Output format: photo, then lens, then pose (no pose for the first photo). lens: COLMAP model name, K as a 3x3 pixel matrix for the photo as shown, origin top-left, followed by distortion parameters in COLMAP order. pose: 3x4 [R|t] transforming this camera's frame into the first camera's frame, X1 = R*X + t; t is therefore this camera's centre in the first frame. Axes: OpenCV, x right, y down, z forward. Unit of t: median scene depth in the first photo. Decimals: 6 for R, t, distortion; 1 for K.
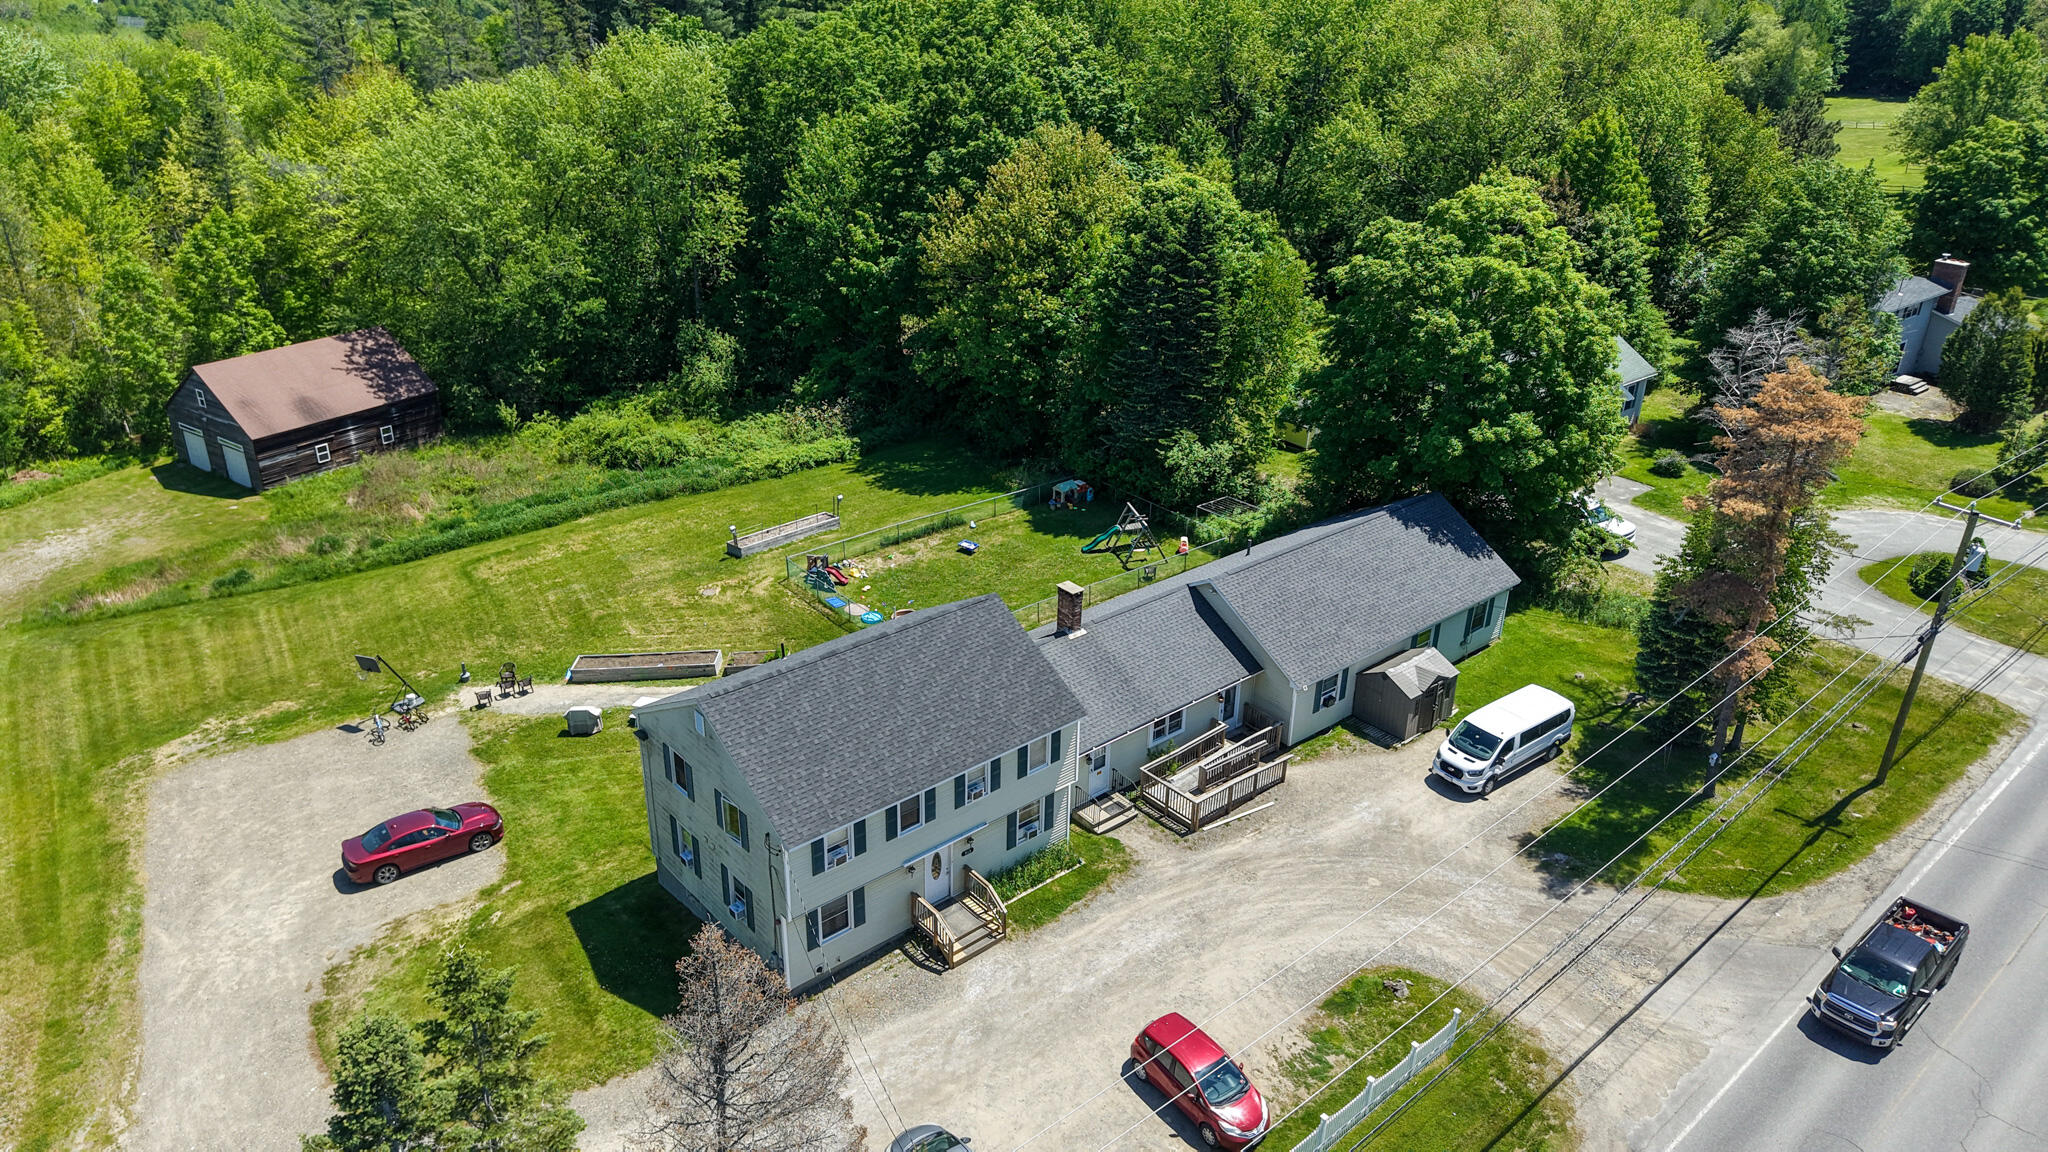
lens RADIAL K [[1375.4, 0, 1024.0], [0, 1375.4, 576.0], [0, 0, 1]] dist [0.042823, -0.001754]
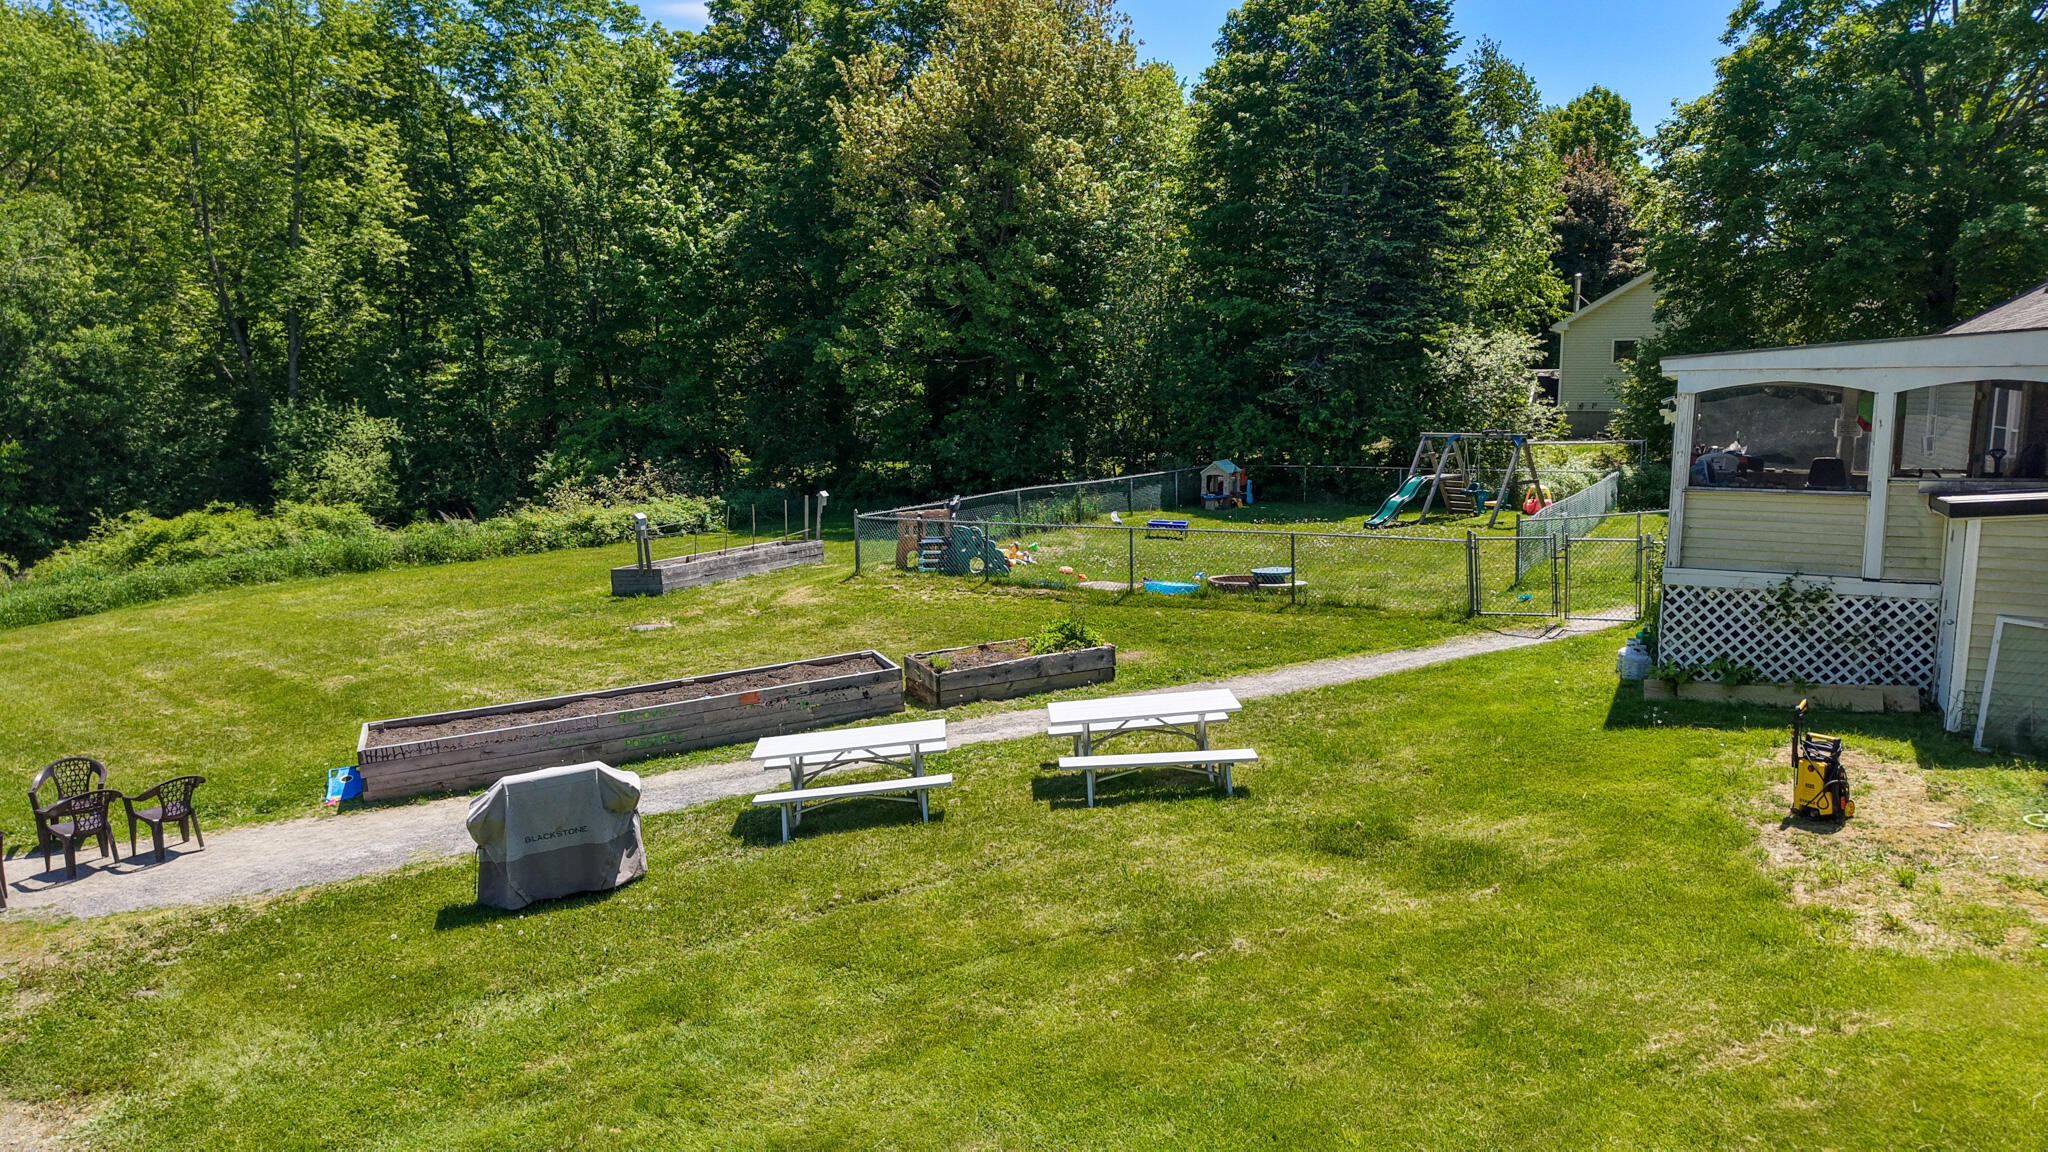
lens RADIAL K [[1378.6, 0, 1024.0], [0, 1378.6, 576.0], [0, 0, 1]] dist [0.007637, -0.001050]
pose [[0.923999, -0.071370, 0.375677, -0.361860], [0.178531, 0.949300, -0.258761, 0.148033], [-0.338162, 0.306164, 0.889893, 0.845417]]
